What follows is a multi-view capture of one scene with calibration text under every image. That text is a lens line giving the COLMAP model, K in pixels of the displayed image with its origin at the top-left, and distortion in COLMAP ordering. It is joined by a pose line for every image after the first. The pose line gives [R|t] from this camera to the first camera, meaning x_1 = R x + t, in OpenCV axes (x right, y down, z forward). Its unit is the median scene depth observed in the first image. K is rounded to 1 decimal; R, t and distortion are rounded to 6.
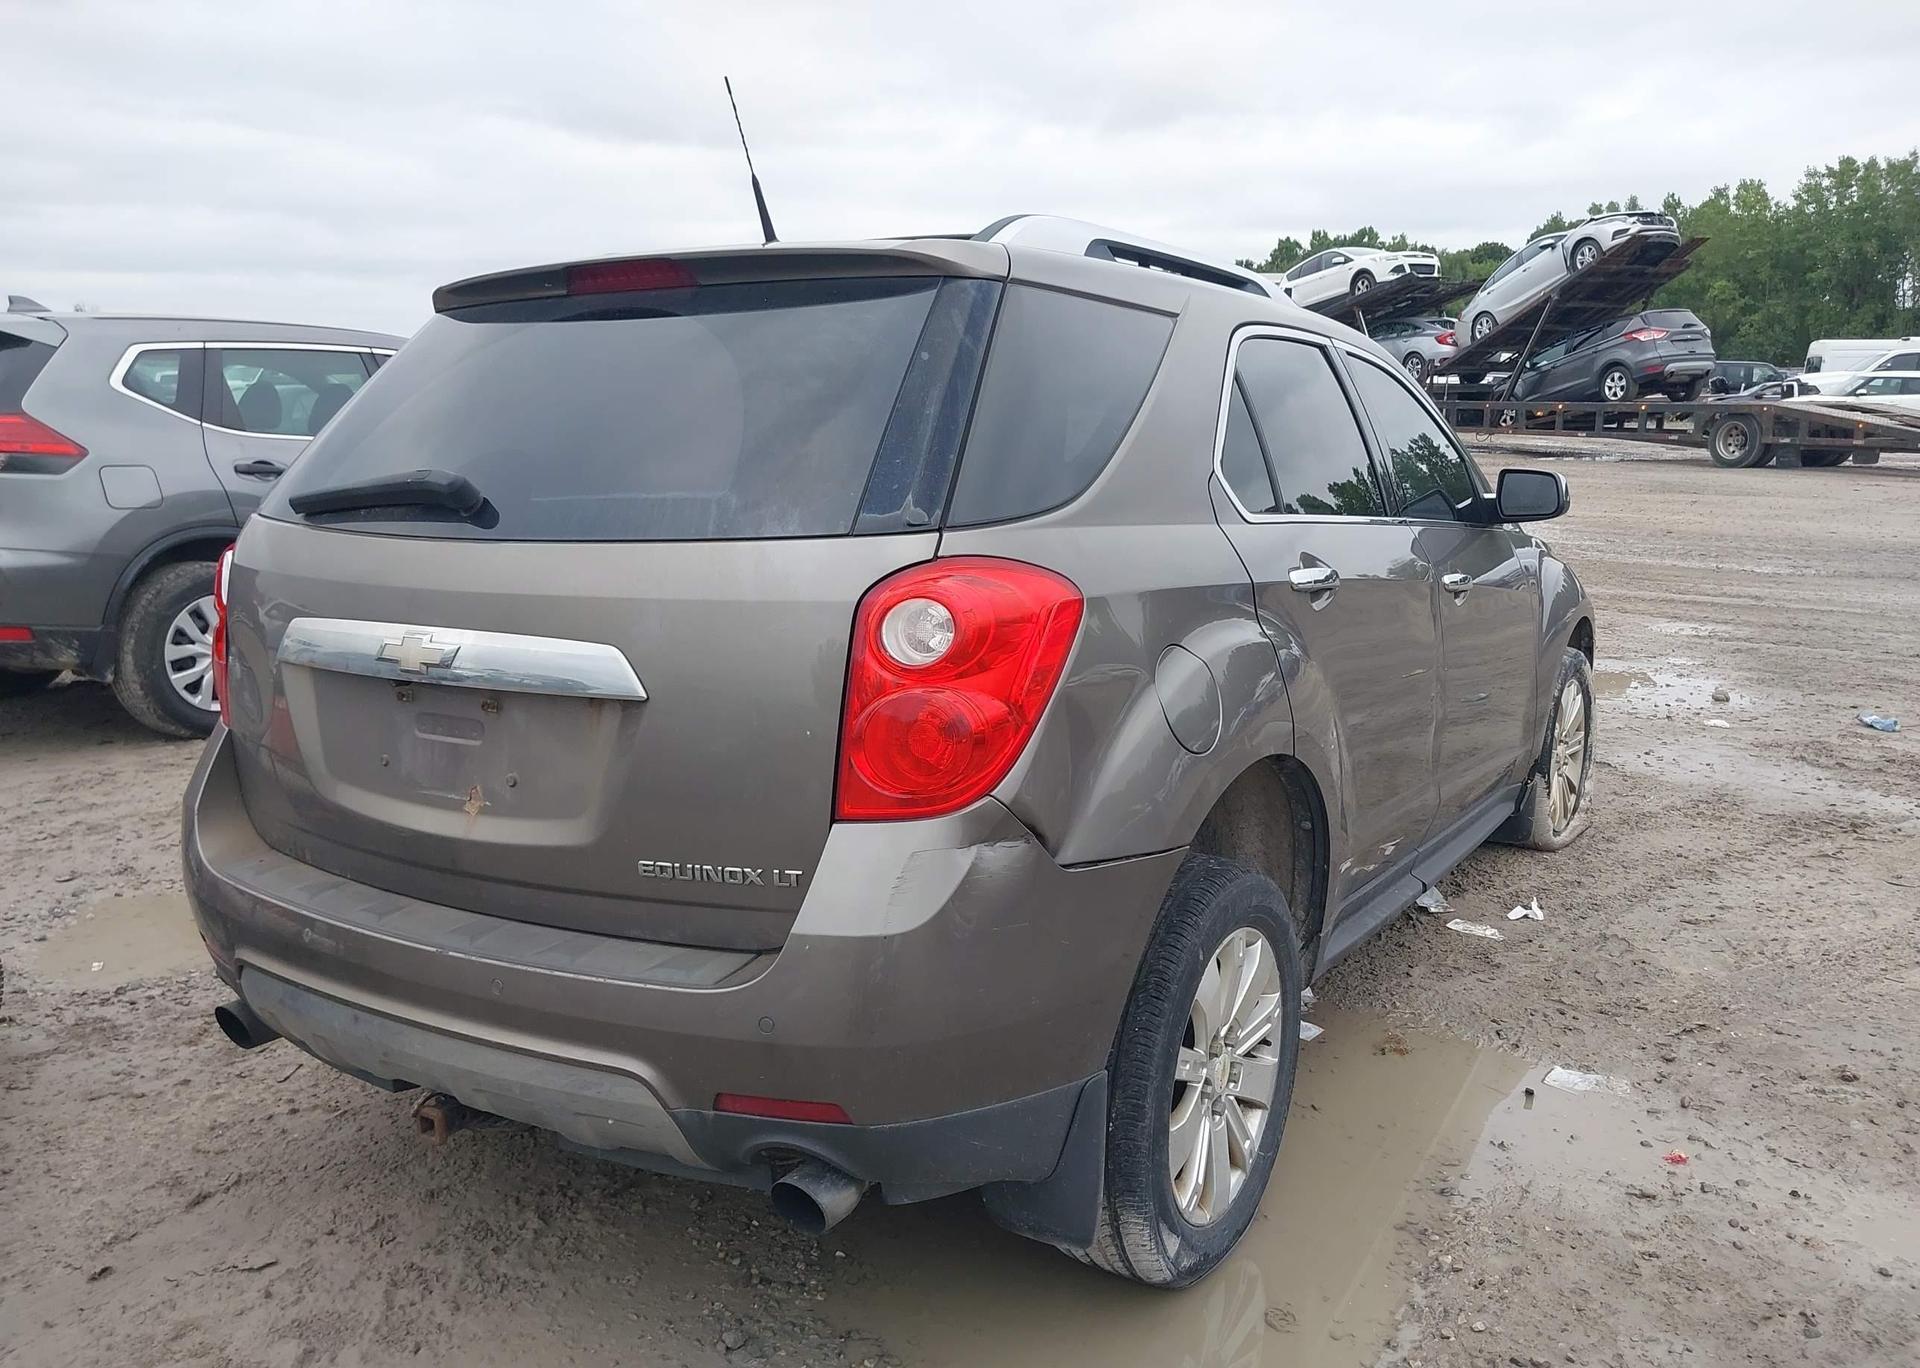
lens RADIAL K [[1532.4, 0, 960.0], [0, 1532.4, 684.0], [0, 0, 1]] dist [0.010400, -0.007174]
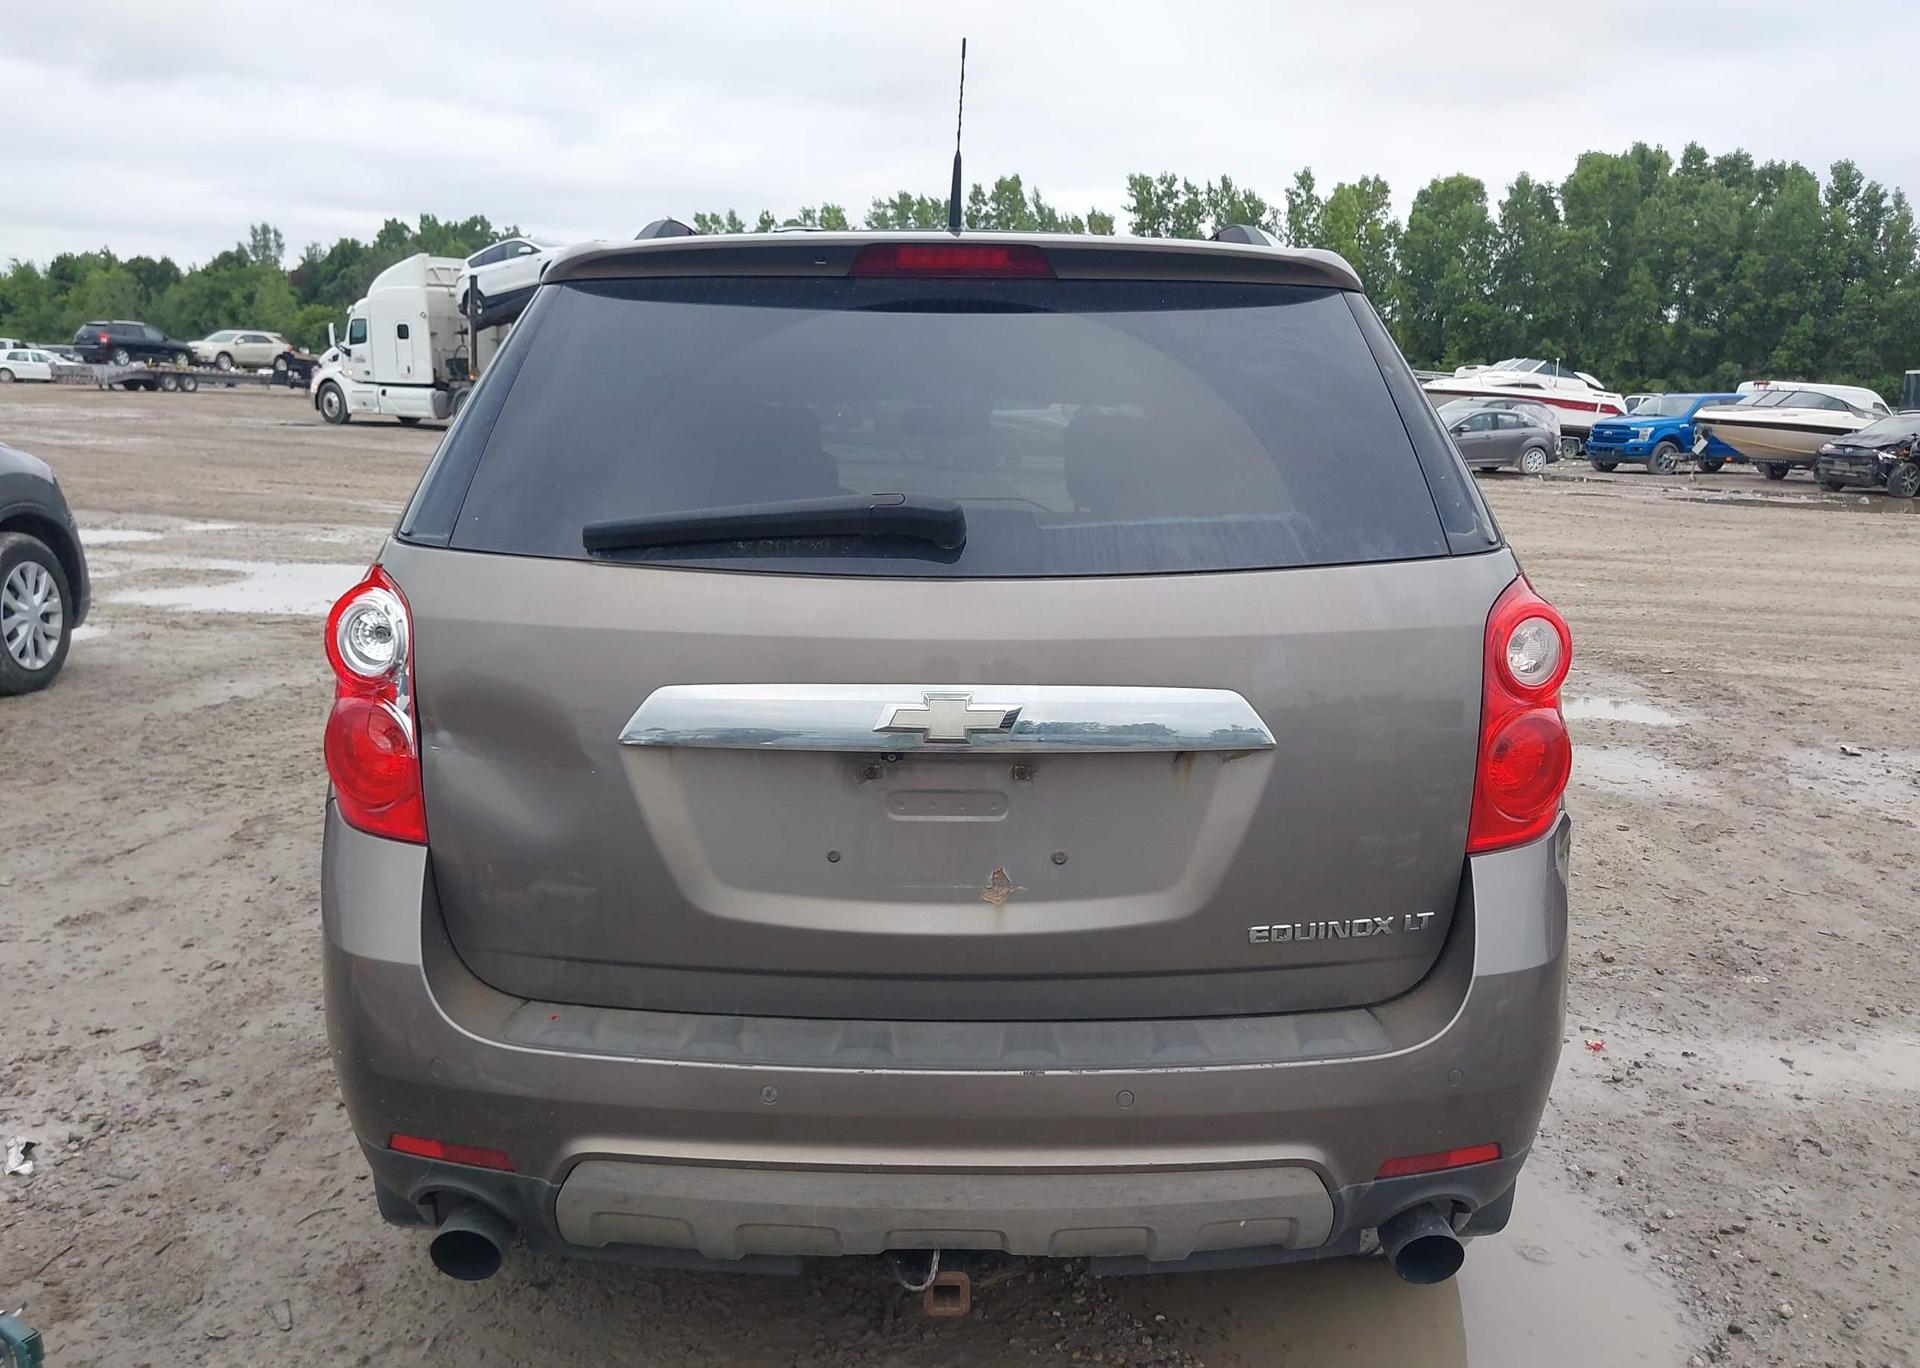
lens RADIAL K [[1523.2, 0, 966.9], [0, 1523.2, 687.4], [0, 0, 1]] dist [0.012468, -0.010163]
pose [[0.847328, -0.074880, 0.525764, -0.657307], [0.070487, 0.997108, 0.028413, -0.050285], [-0.526371, 0.012984, 0.850156, 0.267795]]
